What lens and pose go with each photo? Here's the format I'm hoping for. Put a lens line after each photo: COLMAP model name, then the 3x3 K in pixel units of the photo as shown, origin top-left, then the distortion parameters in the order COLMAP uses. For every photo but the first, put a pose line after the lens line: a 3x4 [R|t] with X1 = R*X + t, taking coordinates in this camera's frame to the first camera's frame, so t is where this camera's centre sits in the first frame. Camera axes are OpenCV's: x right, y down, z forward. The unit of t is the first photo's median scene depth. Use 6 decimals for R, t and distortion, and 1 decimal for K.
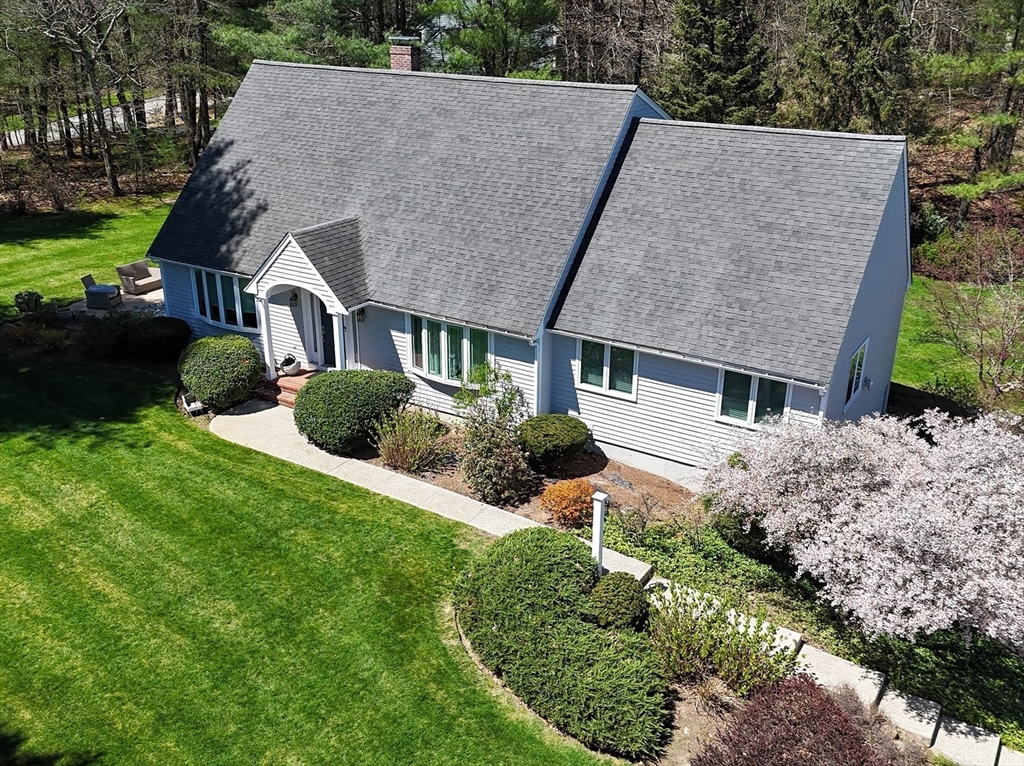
lens RADIAL K [[909.8, 0, 512.0], [0, 909.8, 383.0], [0, 0, 1]] dist [0.113990, -0.191230]
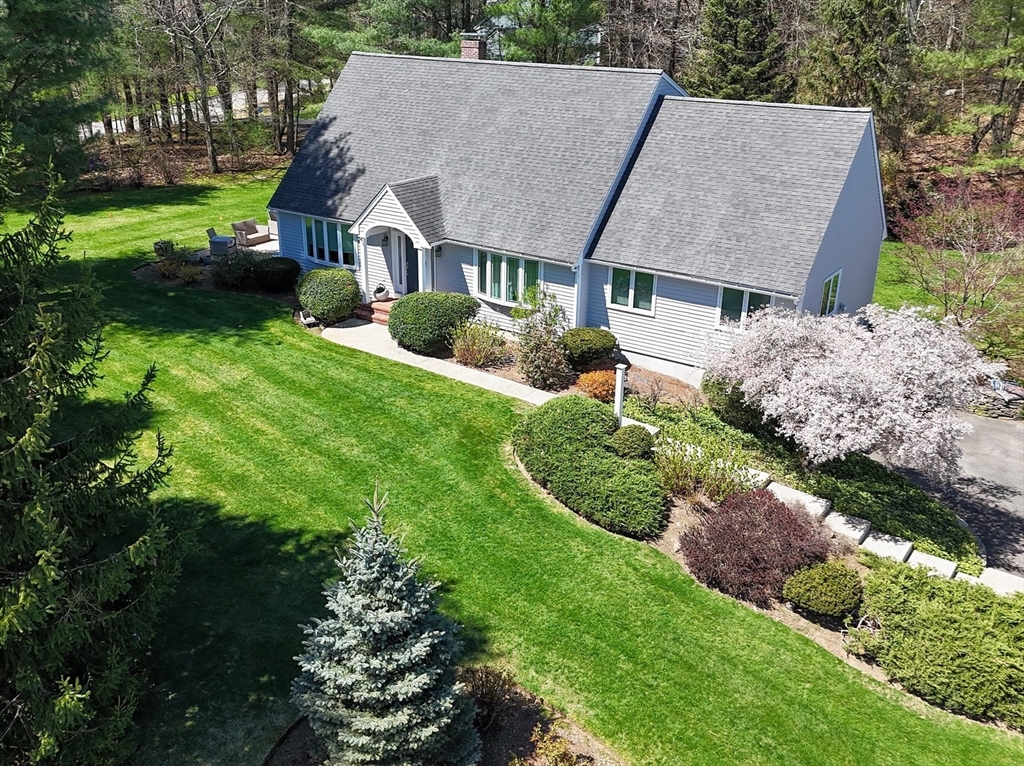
lens RADIAL K [[893.0, 0, 493.8], [0, 893.0, 379.9], [0, 0, 1]] dist [0.119008, -0.197549]
pose [[0.997826, 0.025159, -0.060909, -0.009312], [-0.025159, 0.999683, 0.000768, 0.111875], [0.060909, 0.000766, 0.998143, -0.264204]]
